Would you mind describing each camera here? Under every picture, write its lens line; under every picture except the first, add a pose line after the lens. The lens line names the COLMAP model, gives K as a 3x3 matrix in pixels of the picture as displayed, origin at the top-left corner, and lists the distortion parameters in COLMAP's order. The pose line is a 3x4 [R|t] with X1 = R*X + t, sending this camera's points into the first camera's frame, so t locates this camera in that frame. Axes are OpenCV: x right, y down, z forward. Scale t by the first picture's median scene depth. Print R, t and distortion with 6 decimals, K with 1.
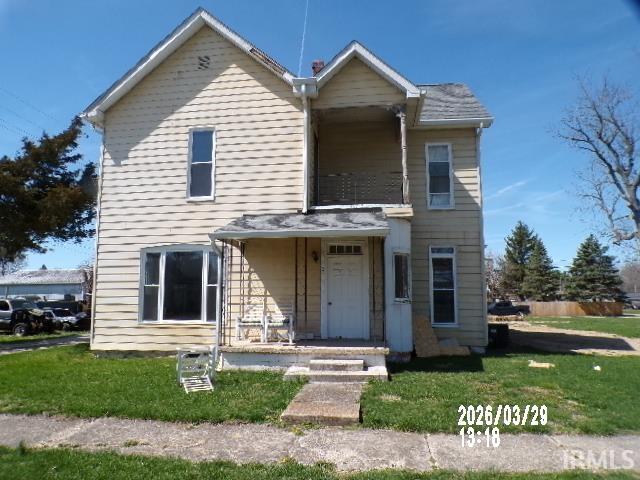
lens RADIAL K [[433.6, 0, 321.2], [0, 433.6, 241.0], [0, 0, 1]] dist [-0.009583, -0.000972]
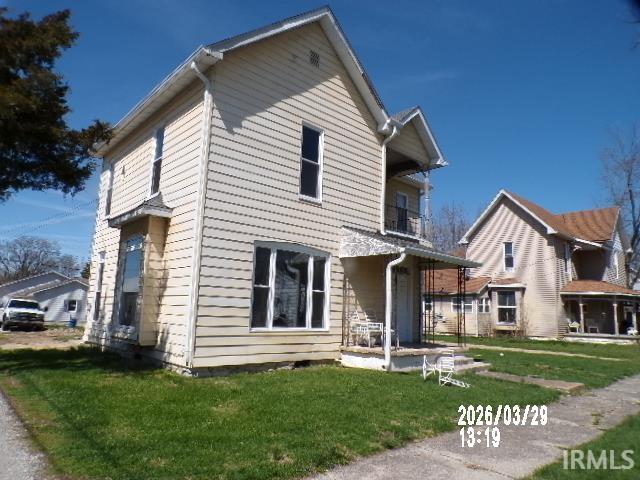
lens RADIAL K [[433.6, 0, 321.4], [0, 433.6, 241.1], [0, 0, 1]] dist [-0.009583, -0.000972]
pose [[0.633836, 0.154011, 0.757979, -0.969616], [-0.135438, 0.986934, -0.087277, 0.073318], [-0.761517, -0.047340, 0.646413, 0.361891]]
